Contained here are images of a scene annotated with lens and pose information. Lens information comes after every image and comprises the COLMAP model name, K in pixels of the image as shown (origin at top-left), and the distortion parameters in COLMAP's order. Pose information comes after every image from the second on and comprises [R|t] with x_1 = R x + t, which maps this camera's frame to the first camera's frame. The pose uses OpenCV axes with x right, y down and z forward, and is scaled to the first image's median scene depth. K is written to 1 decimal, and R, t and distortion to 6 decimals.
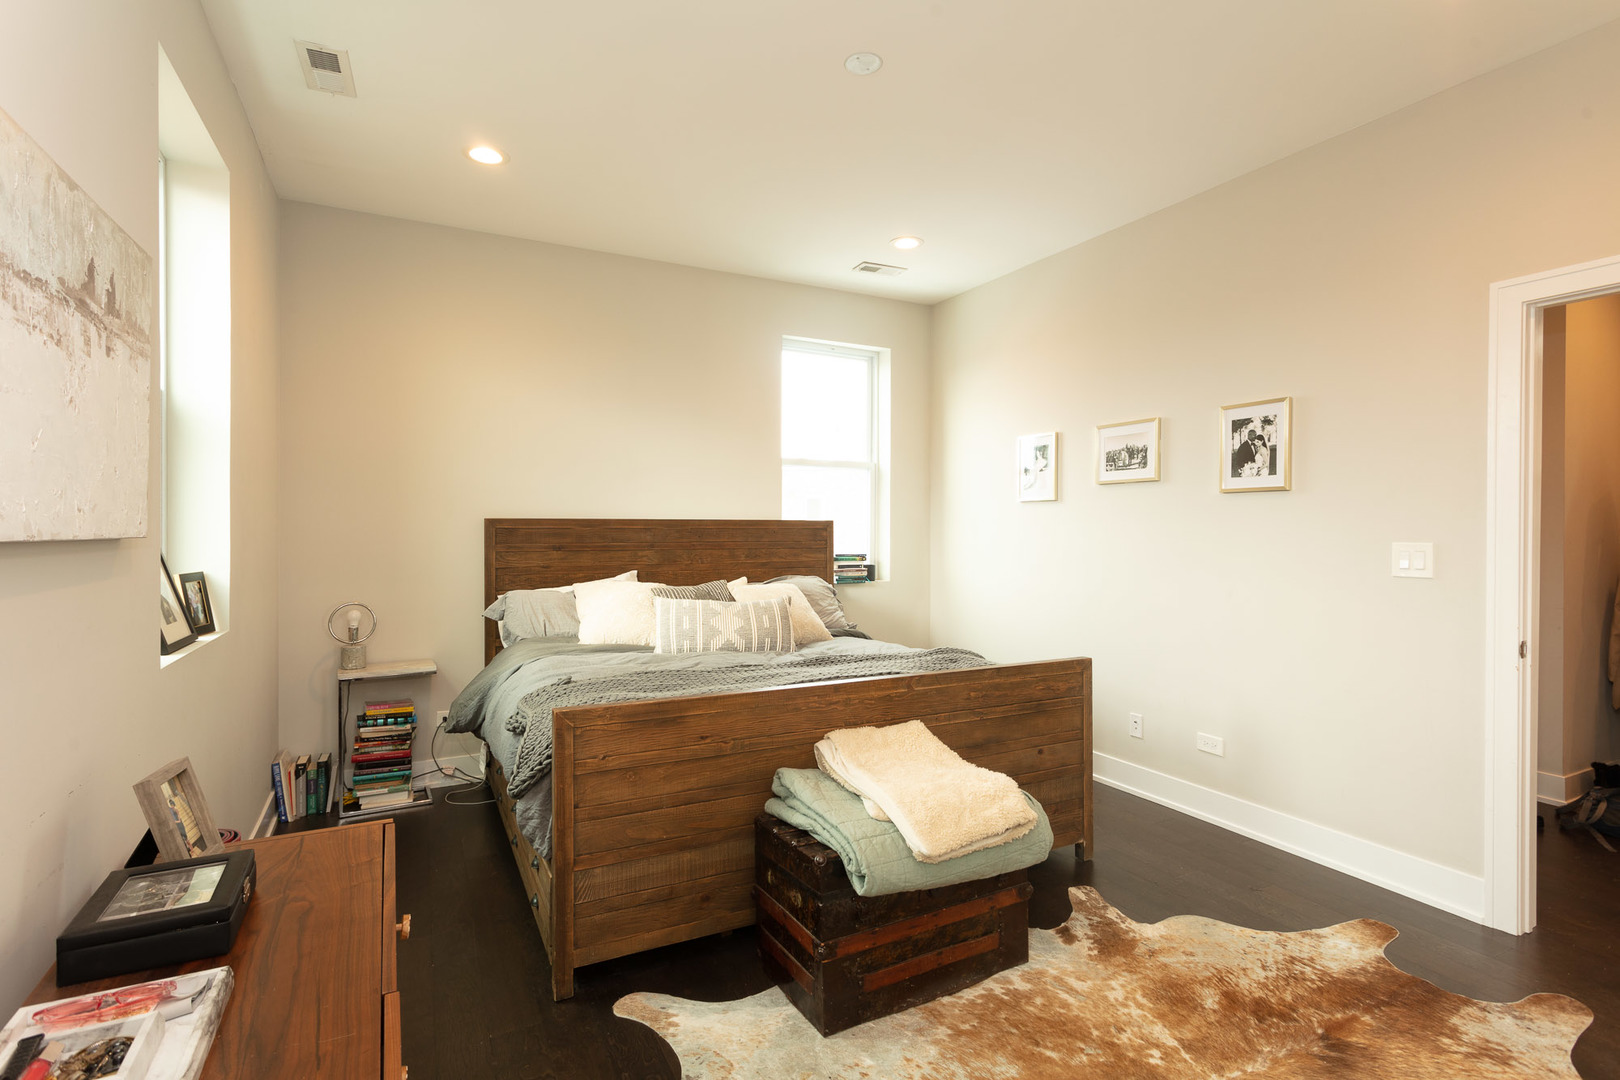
lens RADIAL K [[777.1, 0, 818.0], [0, 777.1, 532.3], [0, 0, 1]] dist [-0.006118, -0.000508]
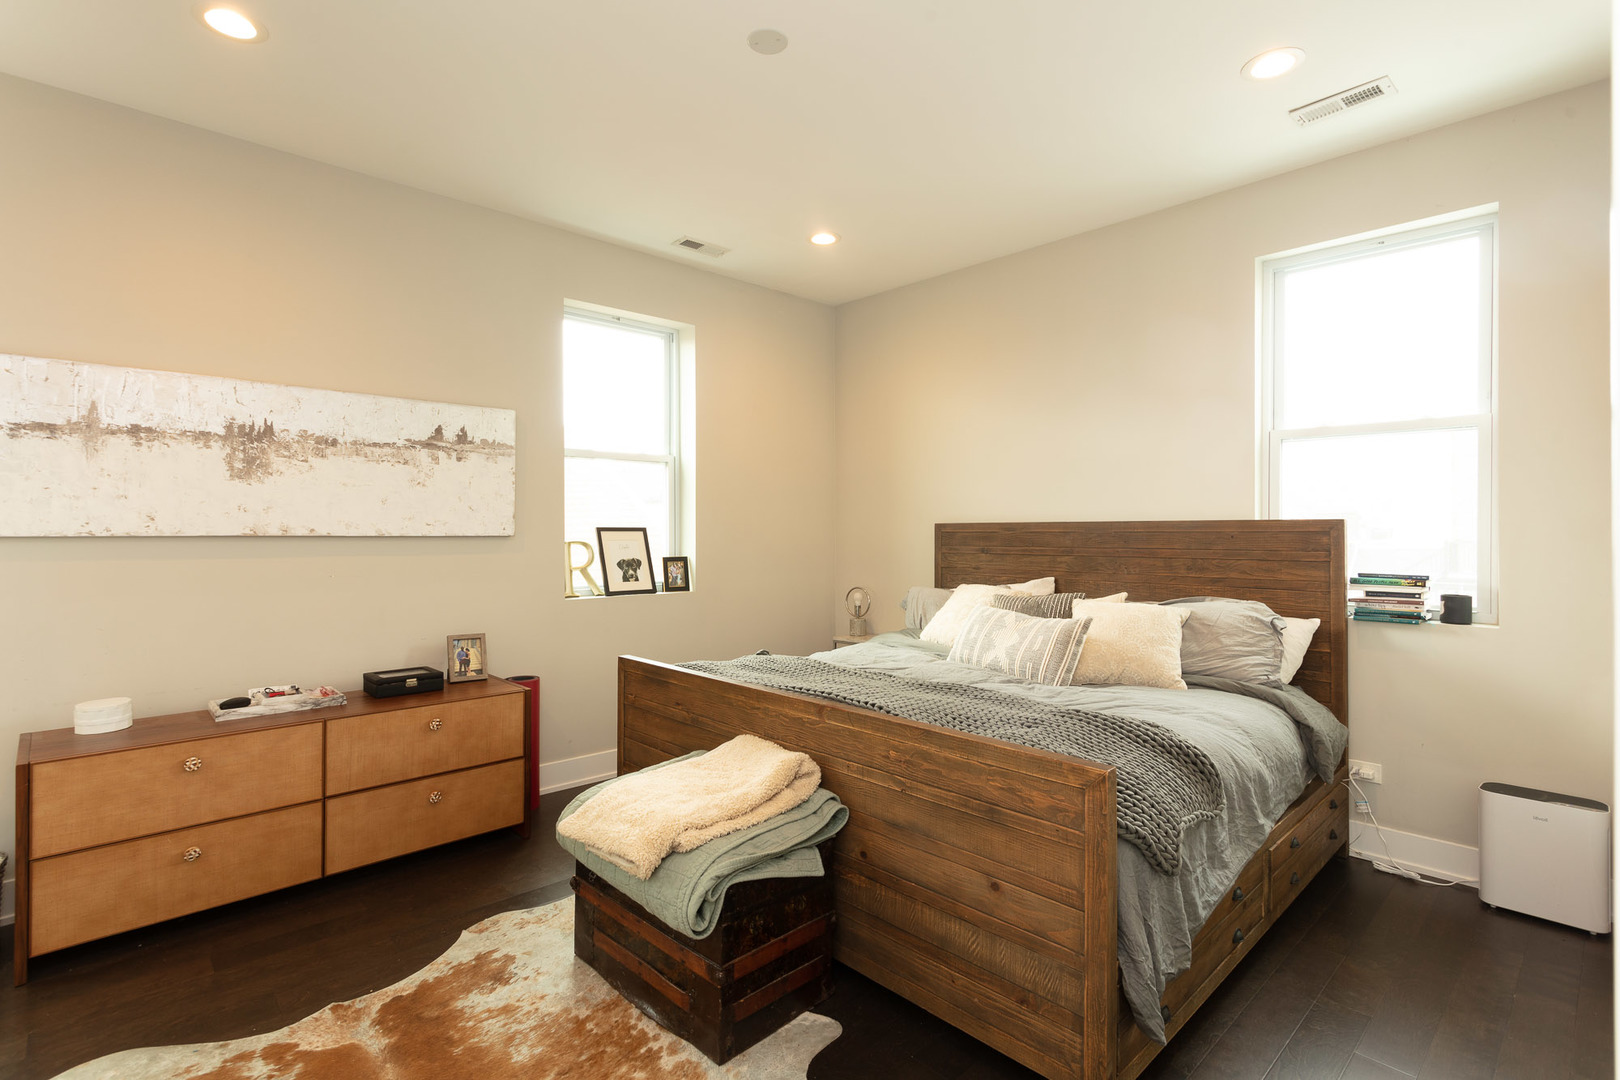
lens RADIAL K [[777.1, 0, 818.0], [0, 777.1, 532.3], [0, 0, 1]] dist [-0.006118, -0.000508]
pose [[0.273987, -0.001782, -0.961732, 0.692766], [-0.004846, 0.999983, -0.003233, -0.000543], [0.961721, 0.005547, 0.273973, 0.561769]]
